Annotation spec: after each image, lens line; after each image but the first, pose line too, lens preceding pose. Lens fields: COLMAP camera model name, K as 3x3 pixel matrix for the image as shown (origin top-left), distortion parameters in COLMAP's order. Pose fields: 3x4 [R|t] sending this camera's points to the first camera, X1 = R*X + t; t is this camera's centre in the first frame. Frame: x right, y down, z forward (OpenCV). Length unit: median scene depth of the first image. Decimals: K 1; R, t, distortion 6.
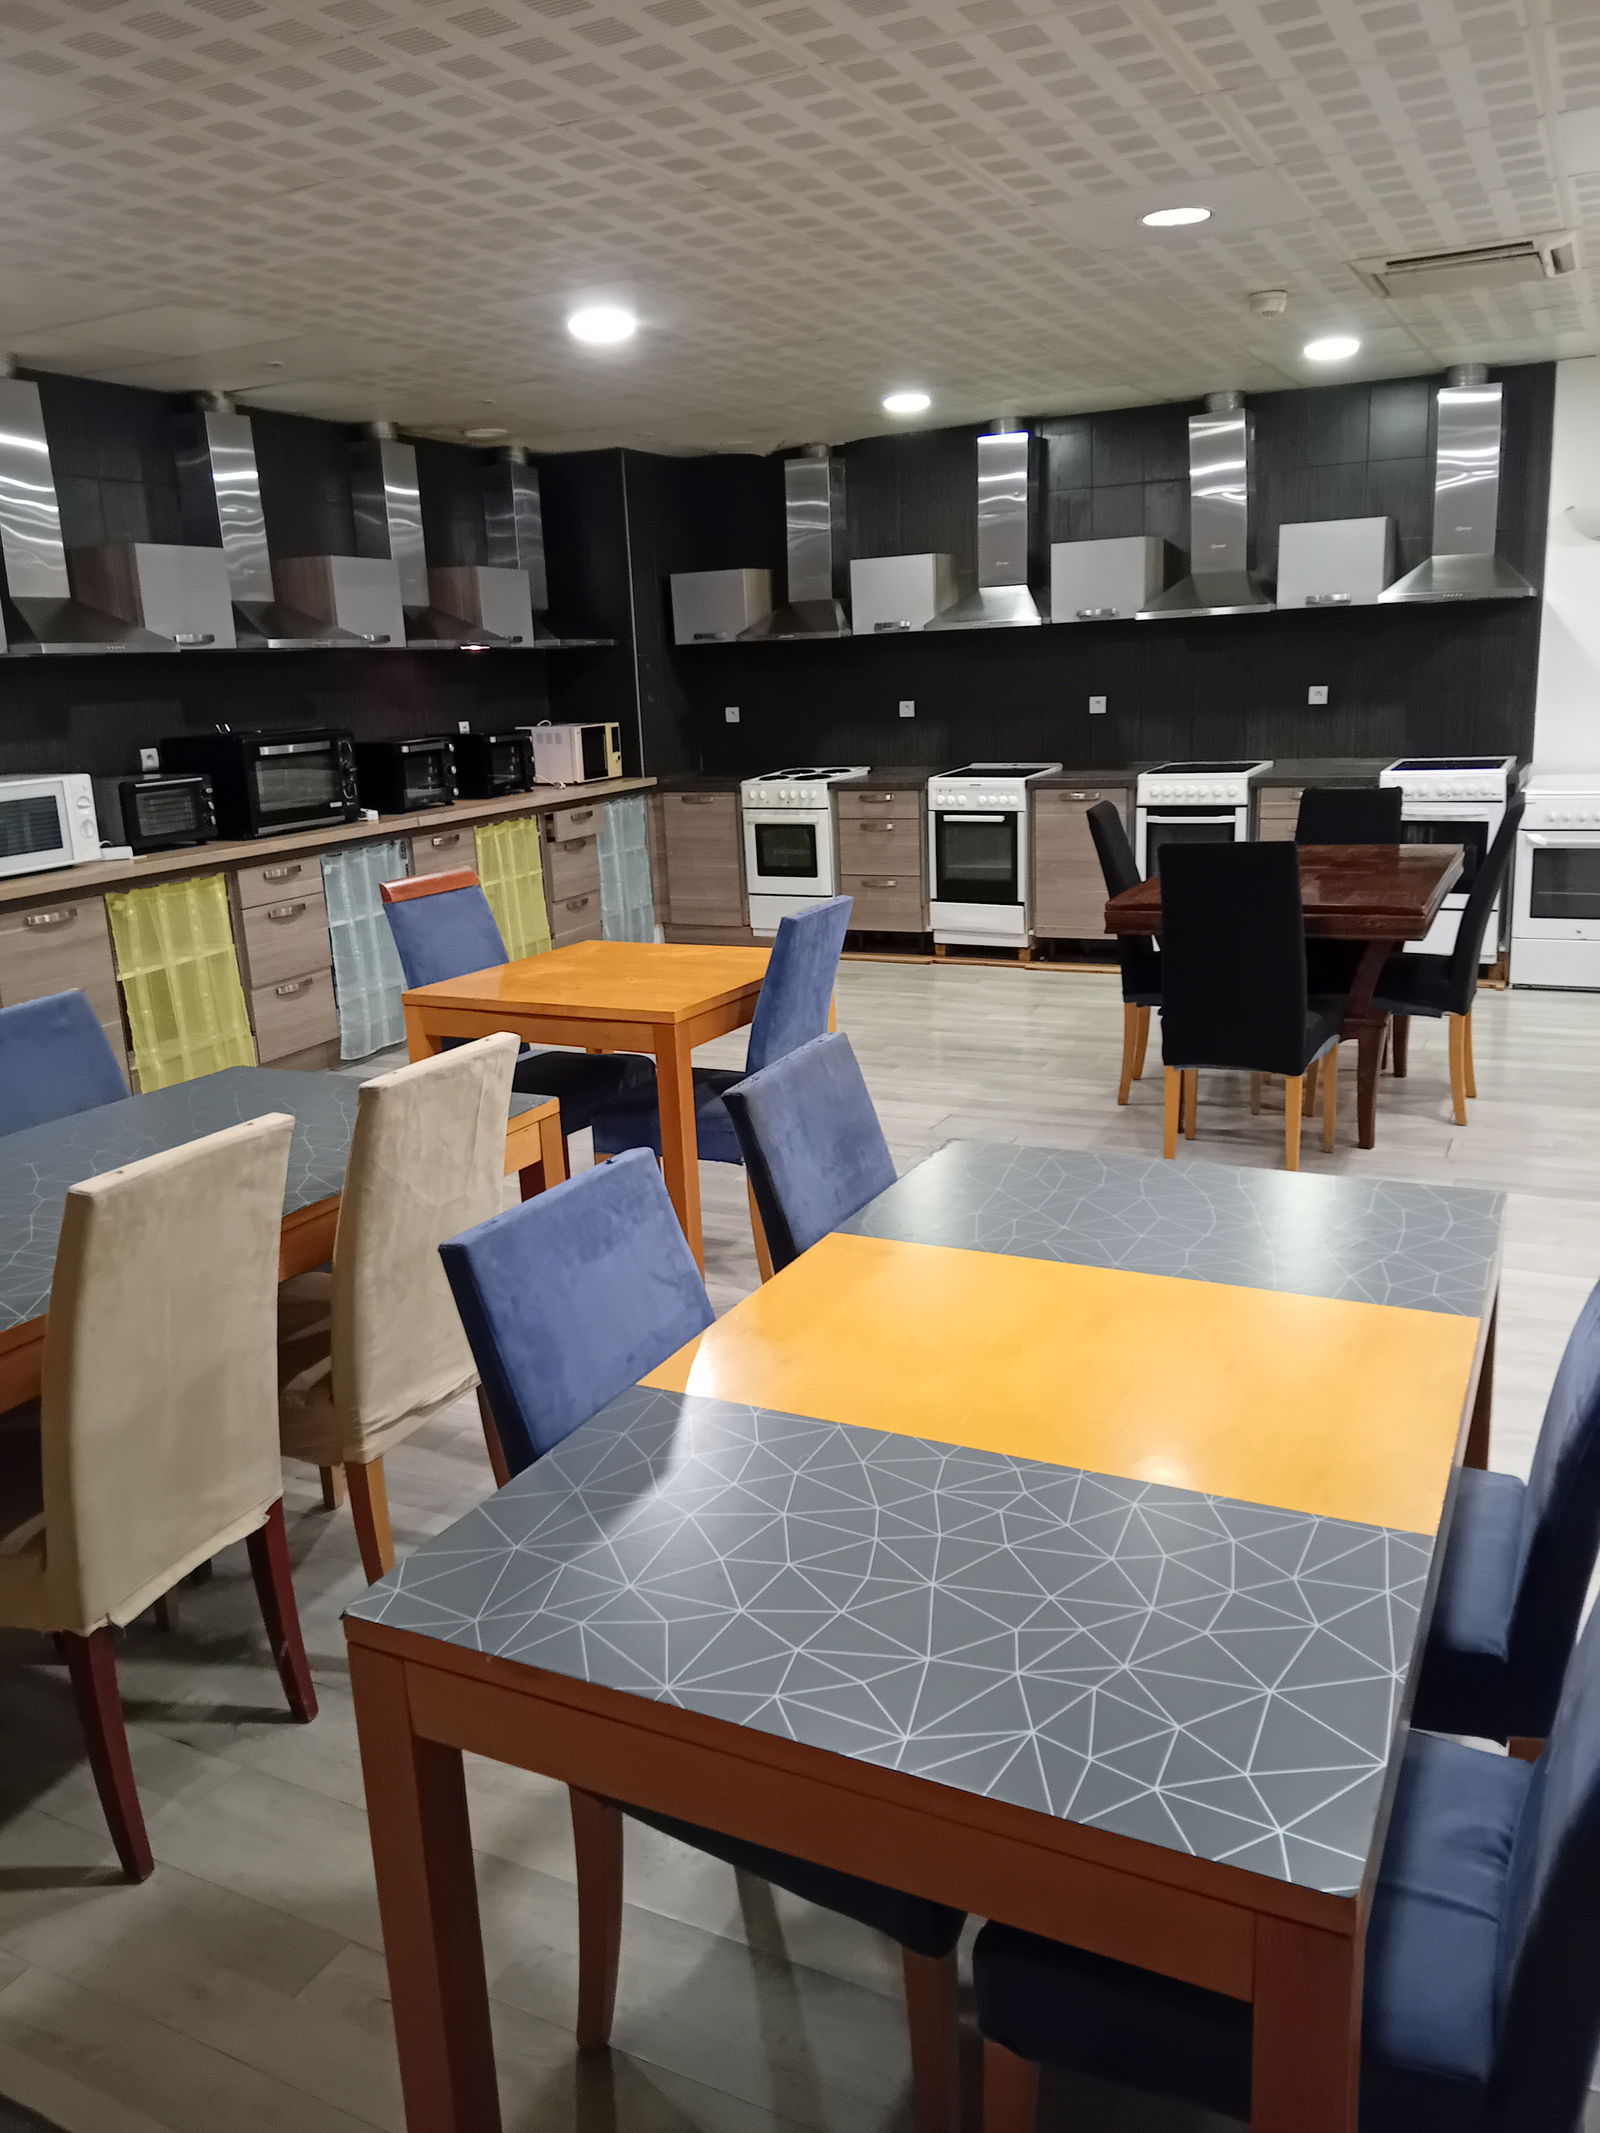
lens RADIAL K [[1620.2, 0, 801.0], [0, 1620.2, 1060.6], [0, 0, 1]] dist [0.037702, -0.028853]
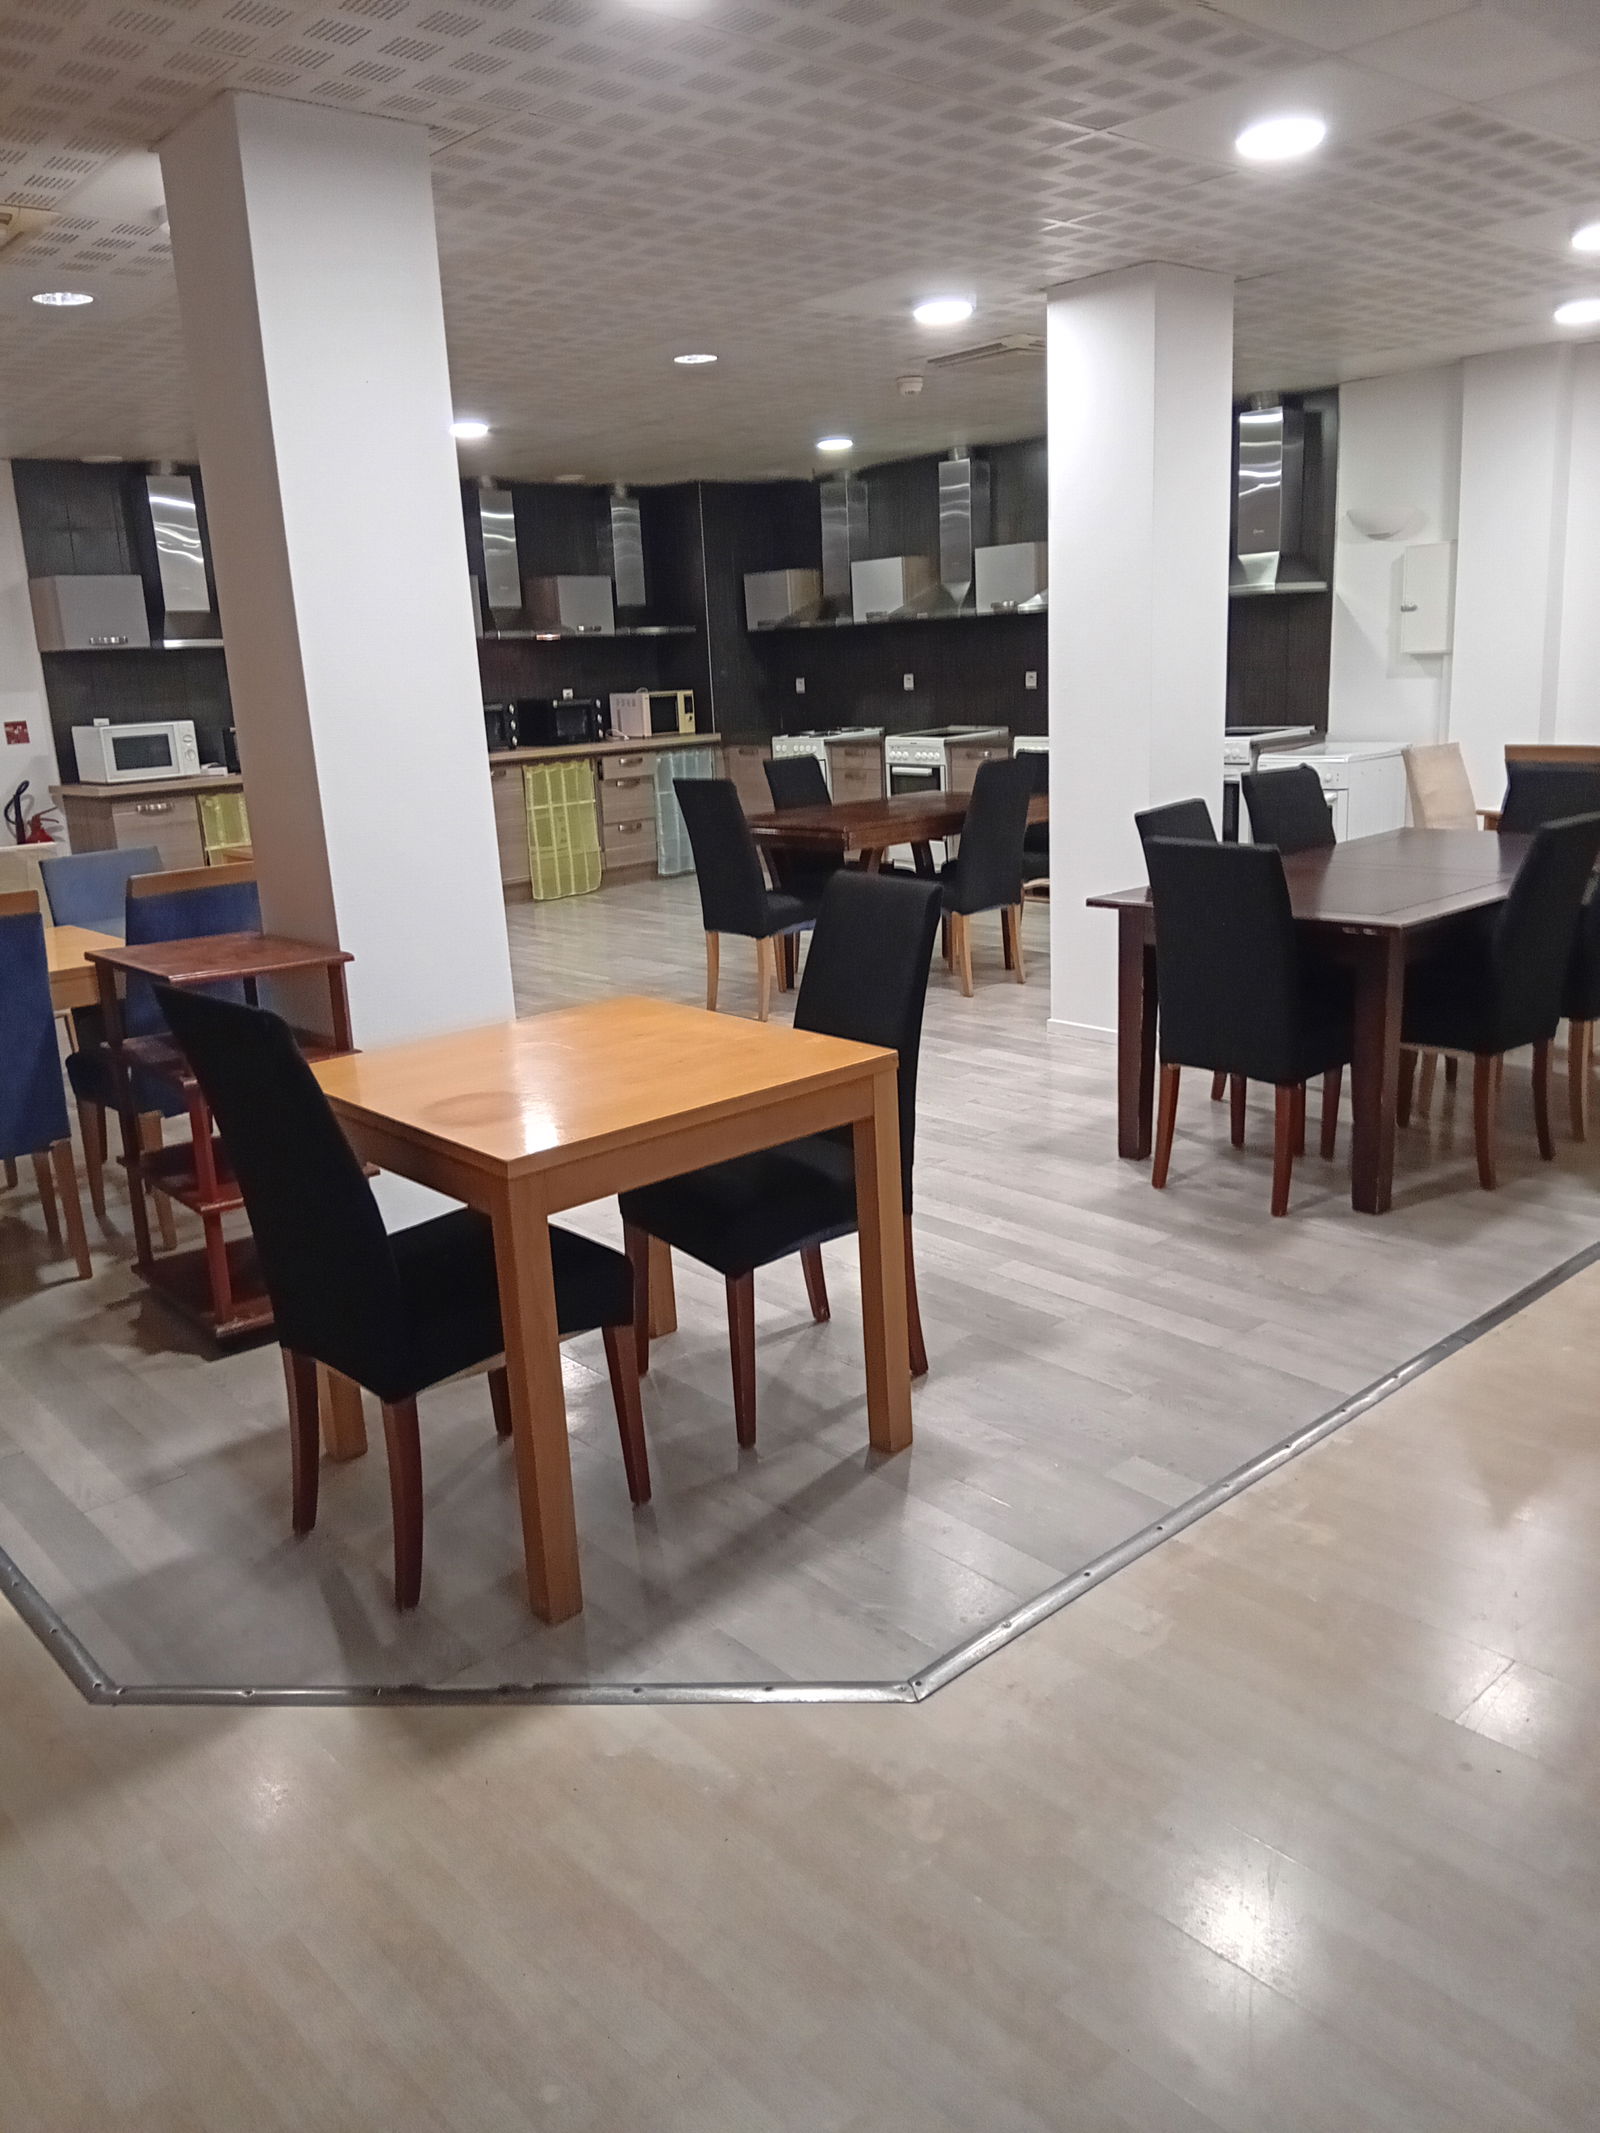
lens RADIAL K [[1620.2, 0, 805.9], [0, 1620.2, 1056.1], [0, 0, 1]] dist [0.037702, -0.028853]
pose [[0.925725, 0.089436, -0.367469, 0.504909], [-0.083594, 0.995992, 0.031820, 0.036011], [0.368842, 0.001261, 0.929491, -0.185805]]
